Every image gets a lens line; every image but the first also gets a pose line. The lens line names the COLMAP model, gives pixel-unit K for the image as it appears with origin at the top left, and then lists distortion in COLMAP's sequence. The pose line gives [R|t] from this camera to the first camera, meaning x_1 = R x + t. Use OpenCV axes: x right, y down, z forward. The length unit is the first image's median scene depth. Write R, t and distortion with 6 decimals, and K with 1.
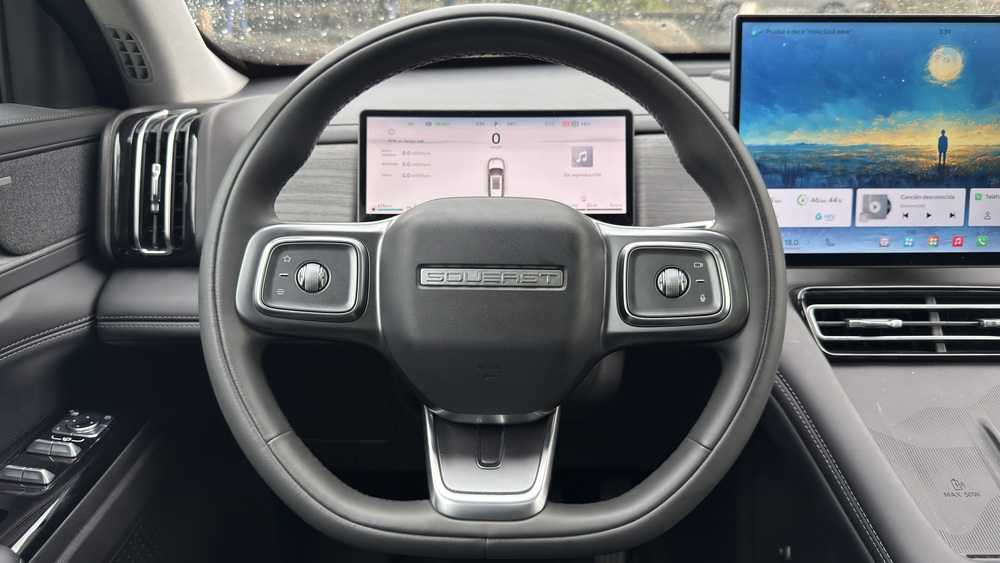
lens RADIAL K [[693.1, 0, 500.0], [0, 693.1, 281.5], [0, 0, 1]] dist [0.005202, -0.035846]
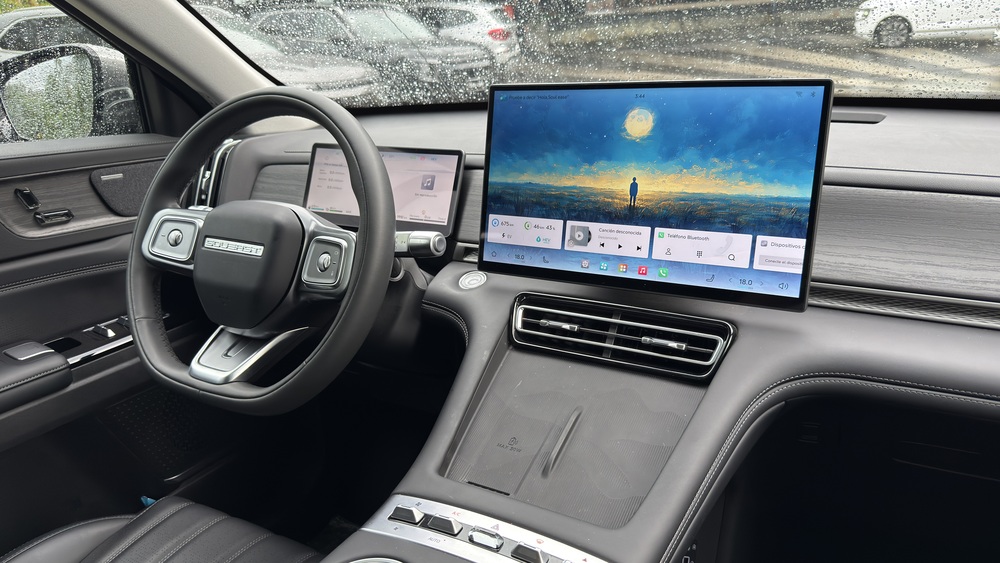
lens RADIAL K [[680.4, 0, 500.0], [0, 680.4, 281.5], [0, 0, 1]] dist [0.091088, -0.116195]
pose [[0.881183, 0.122648, -0.456590, 0.998462], [-0.121389, 0.992082, 0.032218, -0.047681], [0.456926, 0.027035, 0.889094, -0.172708]]
